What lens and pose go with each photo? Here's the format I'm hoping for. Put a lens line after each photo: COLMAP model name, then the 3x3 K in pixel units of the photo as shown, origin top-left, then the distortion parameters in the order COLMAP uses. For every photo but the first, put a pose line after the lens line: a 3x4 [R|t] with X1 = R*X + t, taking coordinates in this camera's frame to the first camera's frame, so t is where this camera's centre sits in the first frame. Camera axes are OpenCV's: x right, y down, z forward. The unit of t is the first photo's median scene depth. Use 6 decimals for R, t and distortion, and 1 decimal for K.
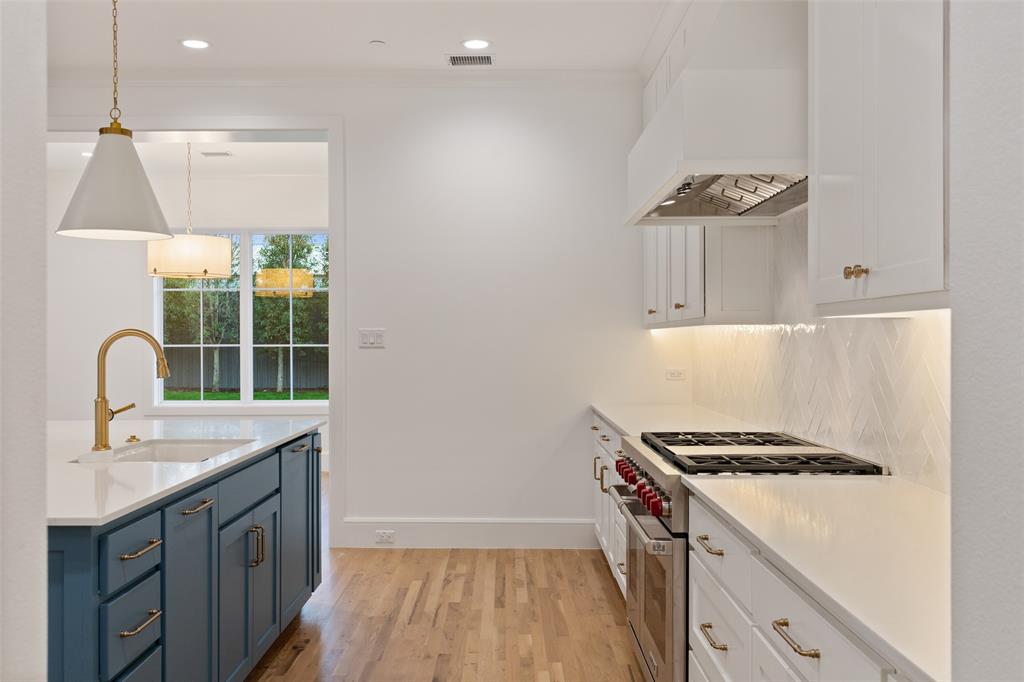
lens RADIAL K [[975.7, 0, 512.0], [0, 975.7, 341.0], [0, 0, 1]] dist [0.002490, 0.005736]
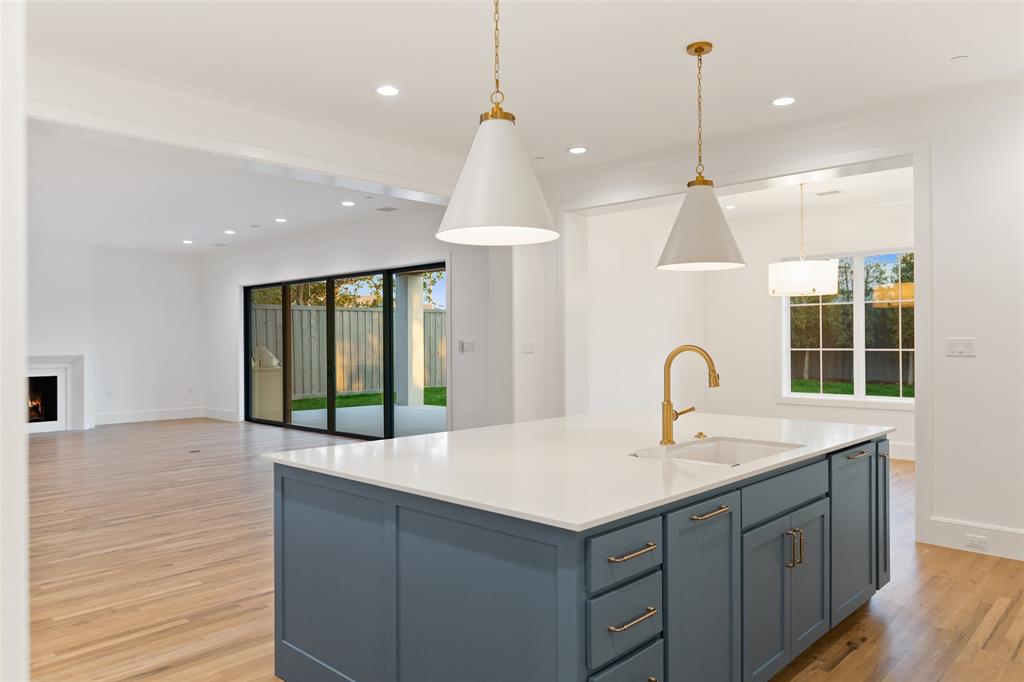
lens RADIAL K [[708.8, 0, 521.8], [0, 708.8, 340.1], [0, 0, 1]] dist [0.001422, 0.002636]
pose [[0.731389, -0.002234, -0.681957, 0.040982], [0.001454, 0.999997, -0.001716, -0.013708], [0.681959, 0.000263, 0.731390, 0.181212]]
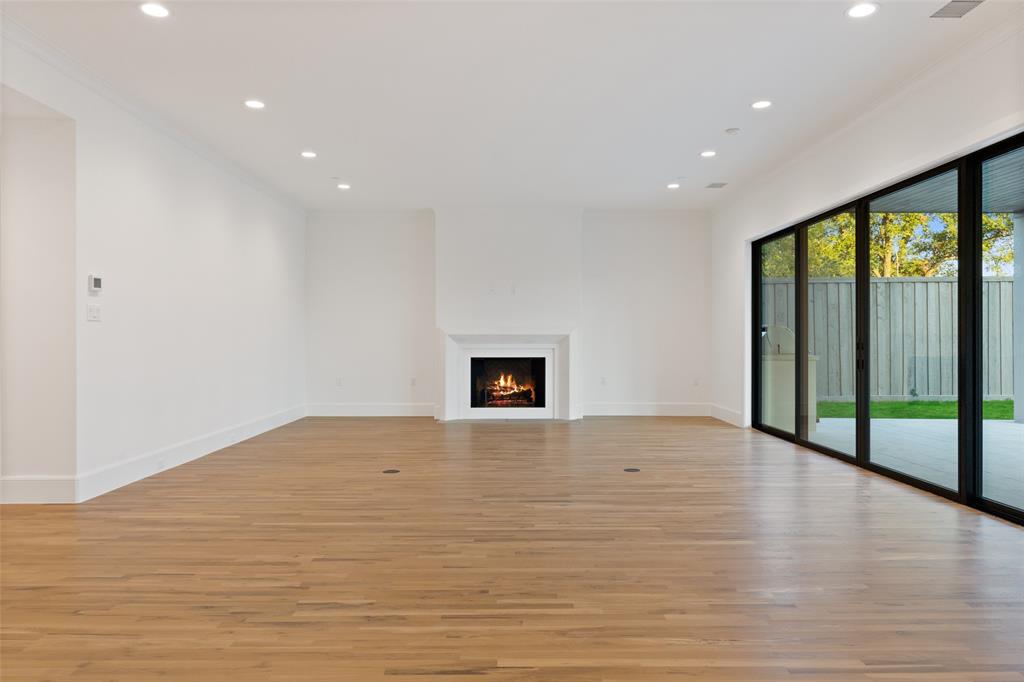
lens RADIAL K [[697.4, 0, 512.0], [0, 697.4, 341.0], [0, 0, 1]] dist [-0.000120, 0.002358]
pose [[0.000702, 0.004731, -0.999989, -0.657699], [-0.001189, 0.999988, 0.004730, 0.042912], [0.999999, 0.001185, 0.000708, 0.777492]]
